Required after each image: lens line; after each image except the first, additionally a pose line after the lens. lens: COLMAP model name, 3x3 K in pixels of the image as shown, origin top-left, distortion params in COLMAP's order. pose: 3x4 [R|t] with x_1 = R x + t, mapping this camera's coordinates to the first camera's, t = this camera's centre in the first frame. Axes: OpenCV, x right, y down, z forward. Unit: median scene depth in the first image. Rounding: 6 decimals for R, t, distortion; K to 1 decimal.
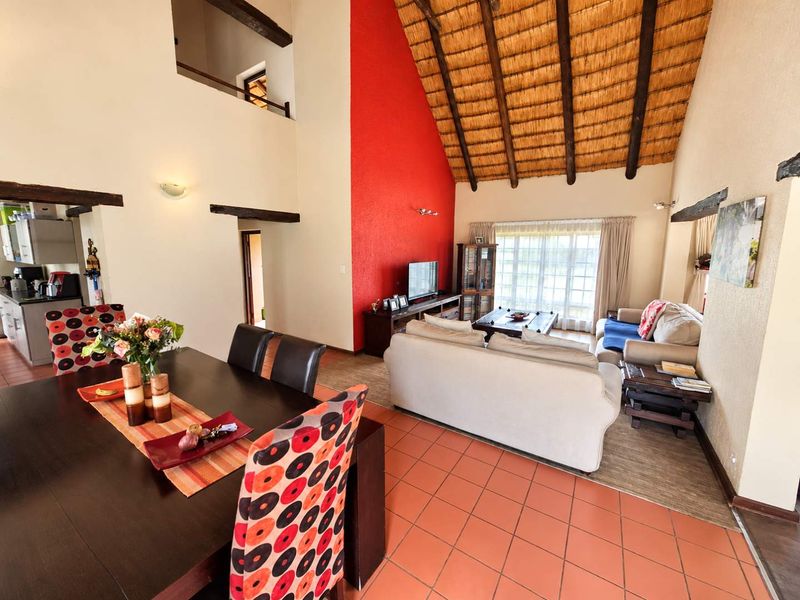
lens RADIAL K [[315.5, 0, 398.9], [0, 315.5, 293.3], [0, 0, 1]] dist [0.000405, -0.000015]
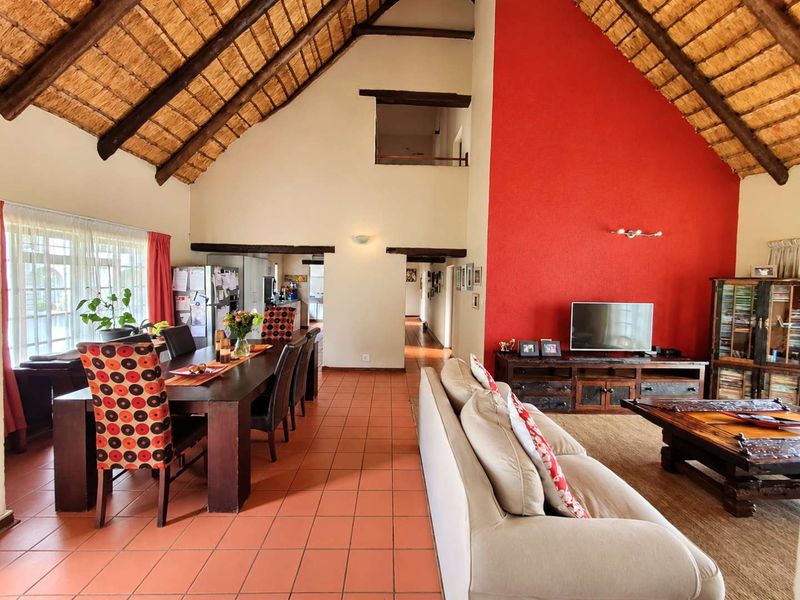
lens RADIAL K [[315.5, 0, 398.9], [0, 315.5, 293.3], [0, 0, 1]] dist [0.000405, -0.000015]
pose [[0.573762, 0.036589, -0.818204, 0.445827], [-0.139087, 0.988844, -0.053314, -0.016081], [0.807126, 0.144391, 0.572450, 0.230488]]
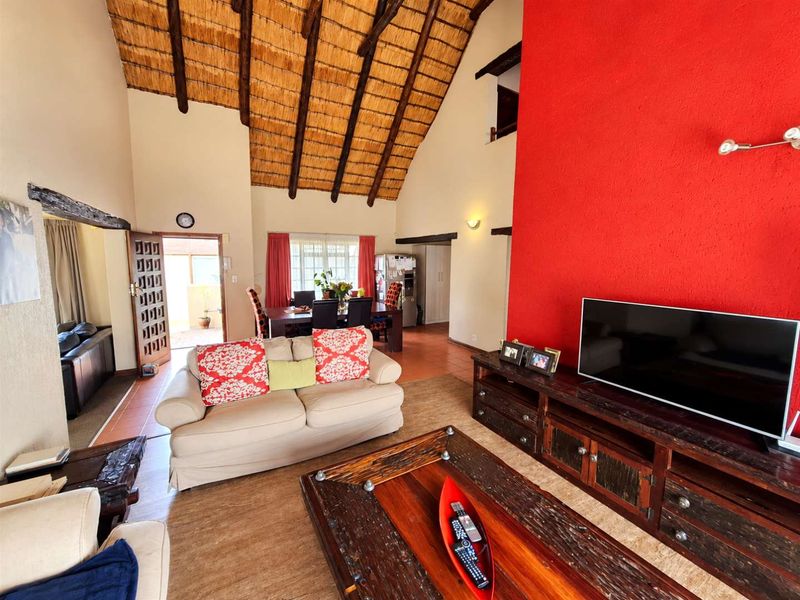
lens RADIAL K [[315.5, 0, 398.9], [0, 315.5, 293.3], [0, 0, 1]] dist [0.000405, -0.000015]
pose [[-0.459487, 0.092069, -0.883400, 0.615297], [-0.137227, 0.975311, 0.173025, -0.153754], [0.877520, 0.200729, -0.435508, 1.023160]]
